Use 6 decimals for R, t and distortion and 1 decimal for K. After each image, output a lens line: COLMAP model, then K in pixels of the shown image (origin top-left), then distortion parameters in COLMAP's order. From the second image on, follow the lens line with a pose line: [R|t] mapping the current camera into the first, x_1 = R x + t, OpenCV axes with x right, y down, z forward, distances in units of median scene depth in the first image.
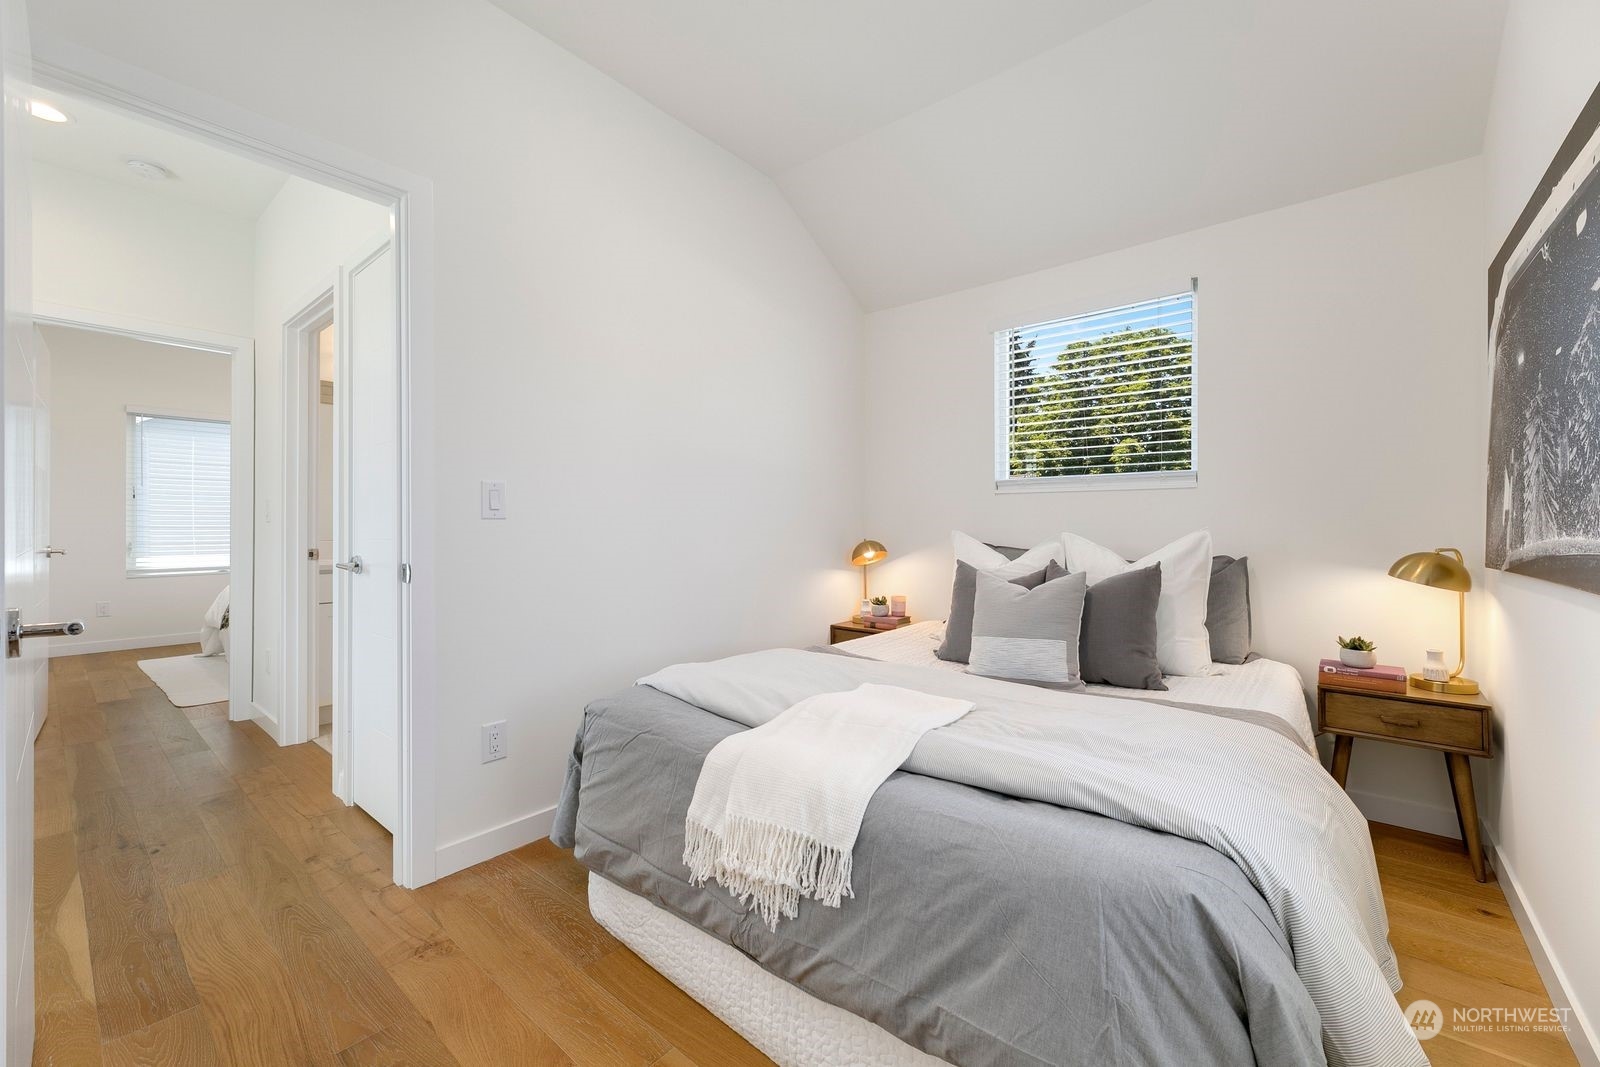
lens RADIAL K [[640.4, 0, 793.3], [0, 640.4, 521.7], [0, 0, 1]] dist [0.001486, 0.000043]
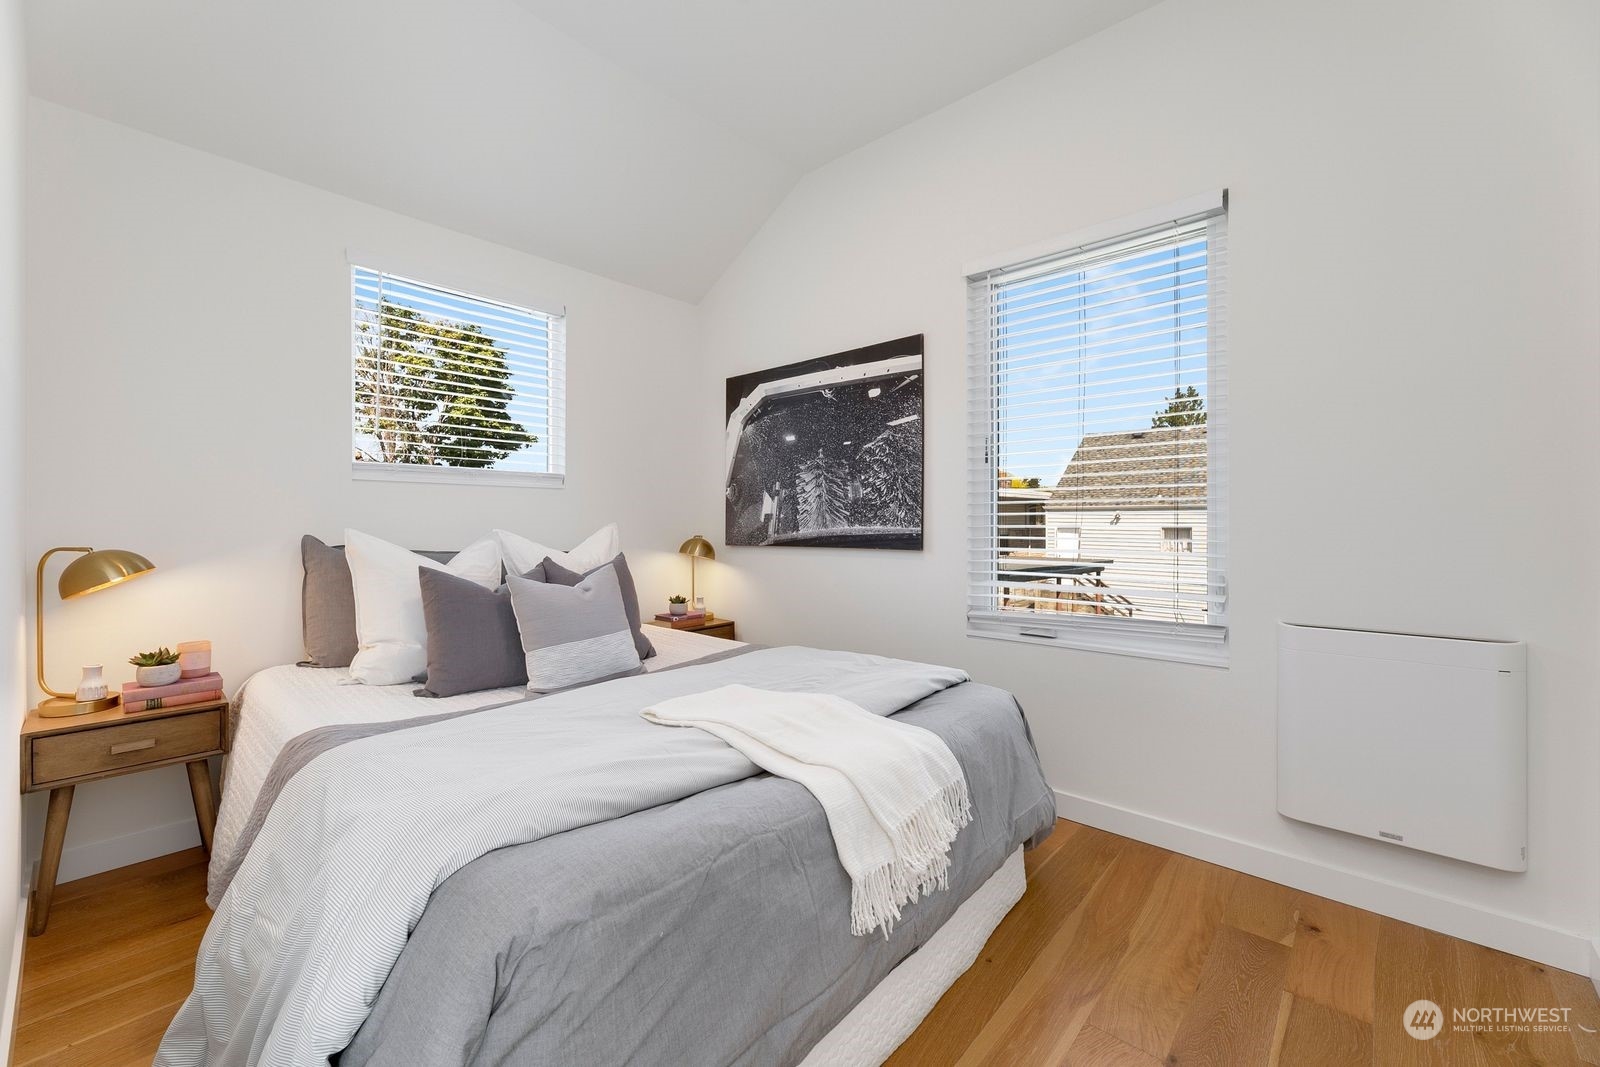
lens RADIAL K [[640.4, 0, 793.3], [0, 640.4, 521.7], [0, 0, 1]] dist [0.001486, 0.000043]
pose [[0.030368, -0.000559, 0.999539, -0.750631], [-0.004621, 0.999989, 0.000699, 0.004720], [-0.999528, -0.004640, 0.030365, 0.808799]]
